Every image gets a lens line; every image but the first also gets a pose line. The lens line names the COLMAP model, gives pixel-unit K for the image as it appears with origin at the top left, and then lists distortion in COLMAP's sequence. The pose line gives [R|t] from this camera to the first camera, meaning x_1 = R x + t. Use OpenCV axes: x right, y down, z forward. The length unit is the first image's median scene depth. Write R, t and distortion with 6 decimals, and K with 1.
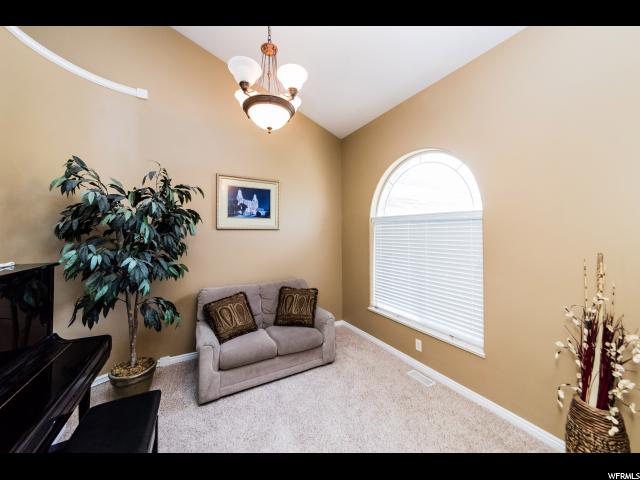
lens RADIAL K [[232.0, 0, 323.3], [0, 232.0, 225.3], [0, 0, 1]] dist [-0.000086, -0.000079]
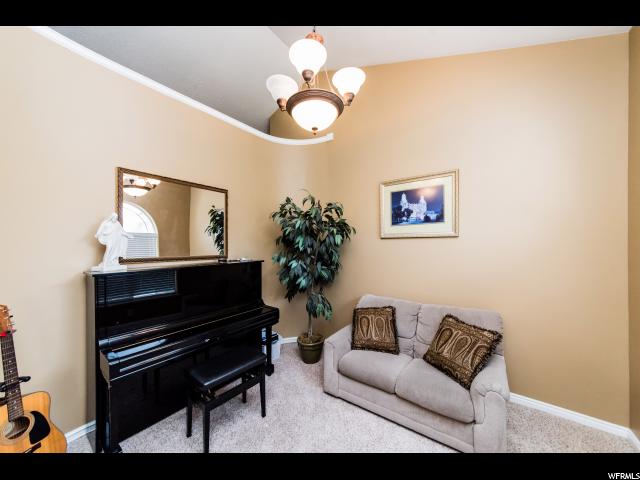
lens RADIAL K [[229.2, 0, 320.0], [0, 229.2, 240.0], [0, 0, 1]] dist [-0.000288, -0.000044]
pose [[0.416226, -0.016721, -0.909107, 0.347672], [0.042257, 0.999106, 0.000970, 0.012420], [0.908279, -0.038820, 0.416561, 0.367597]]
